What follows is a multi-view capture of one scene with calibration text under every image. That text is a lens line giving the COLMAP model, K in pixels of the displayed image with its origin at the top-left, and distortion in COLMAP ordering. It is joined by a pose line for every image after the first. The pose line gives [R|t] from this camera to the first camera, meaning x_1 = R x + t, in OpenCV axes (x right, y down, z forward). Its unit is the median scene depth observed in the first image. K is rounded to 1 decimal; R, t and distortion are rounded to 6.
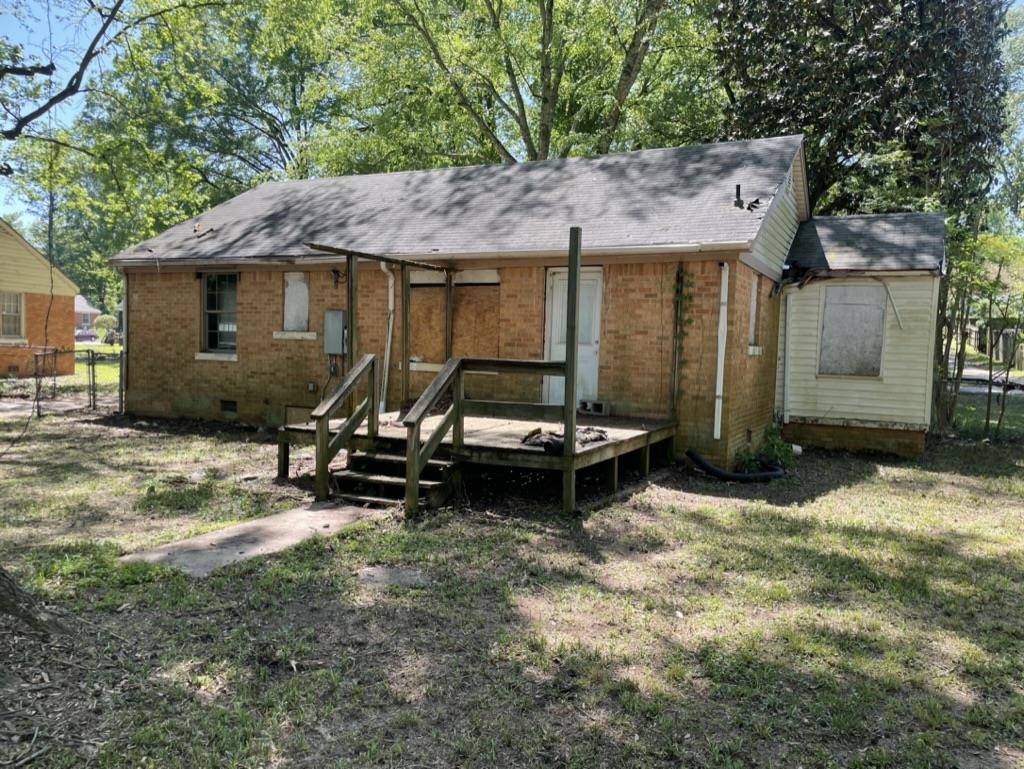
lens RADIAL K [[773.0, 0, 512.4], [0, 773.0, 383.0], [0, 0, 1]] dist [0.013055, -0.024574]
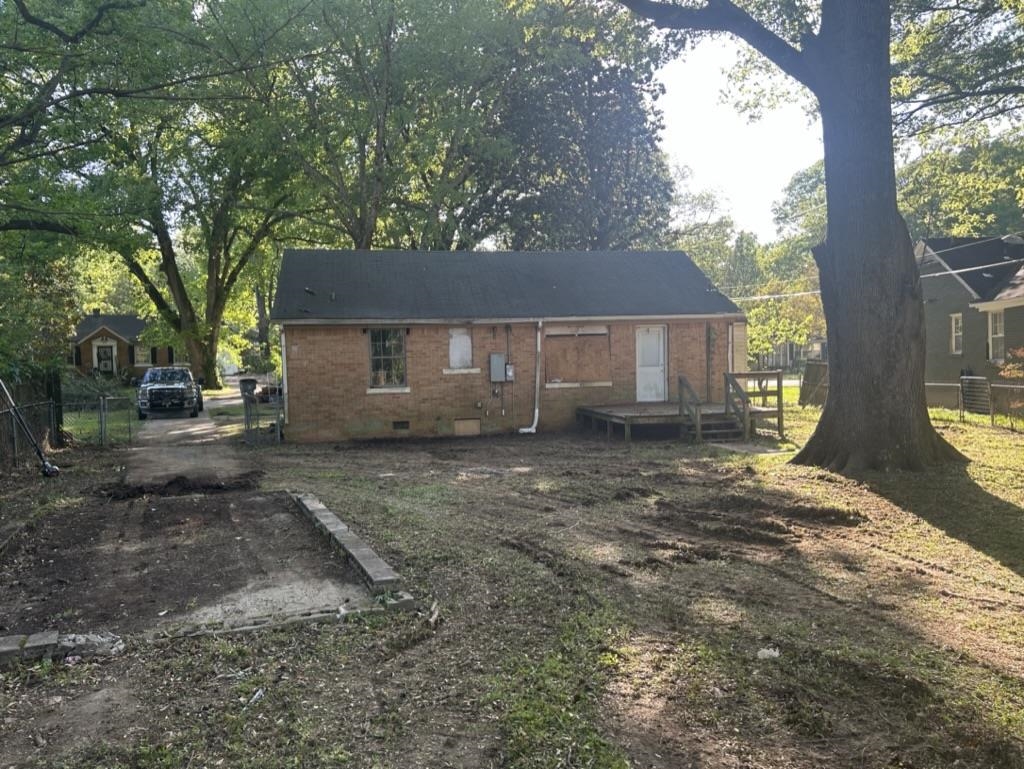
lens RADIAL K [[775.4, 0, 512.4], [0, 775.4, 383.2], [0, 0, 1]] dist [-0.002061, -0.000321]
pose [[0.802609, -0.065208, 0.592930, -1.091814], [0.079669, 0.996820, 0.001783, -0.033920], [-0.591161, 0.045808, 0.805252, -0.245509]]
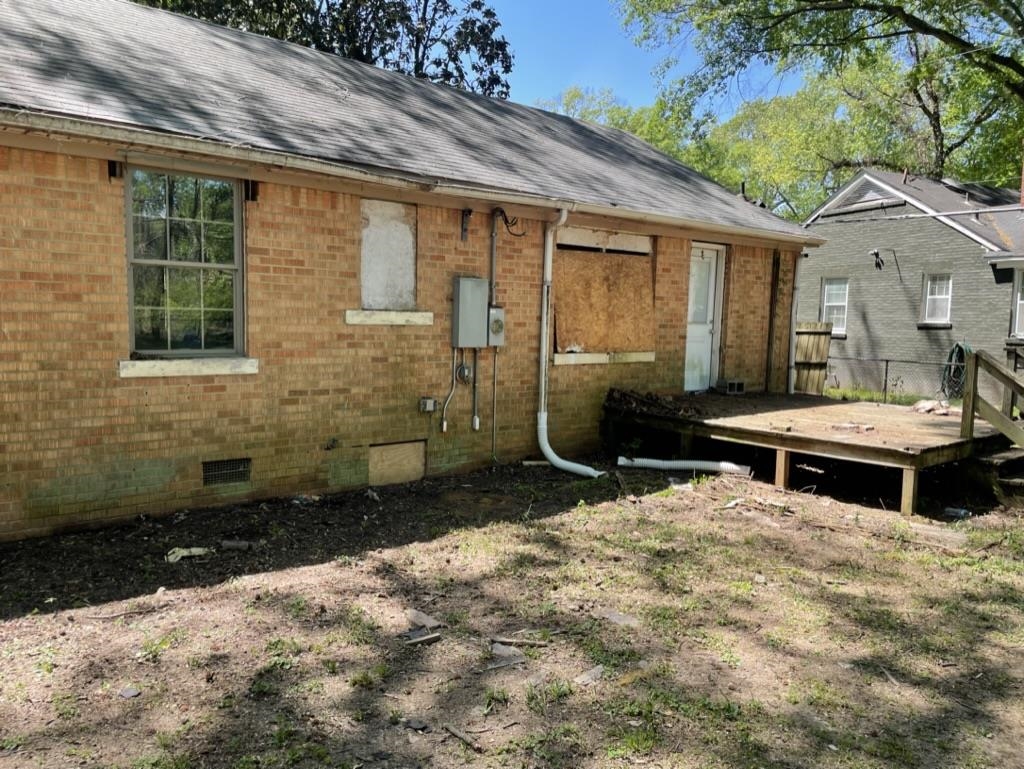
lens RADIAL K [[773.0, 0, 511.5], [0, 773.0, 391.5], [0, 0, 1]] dist [0.013055, -0.024574]
pose [[0.398364, -0.113573, 0.910169, -0.766372], [0.028717, 0.993362, 0.111385, -0.069113], [-0.916778, -0.018234, 0.398981, 0.706560]]
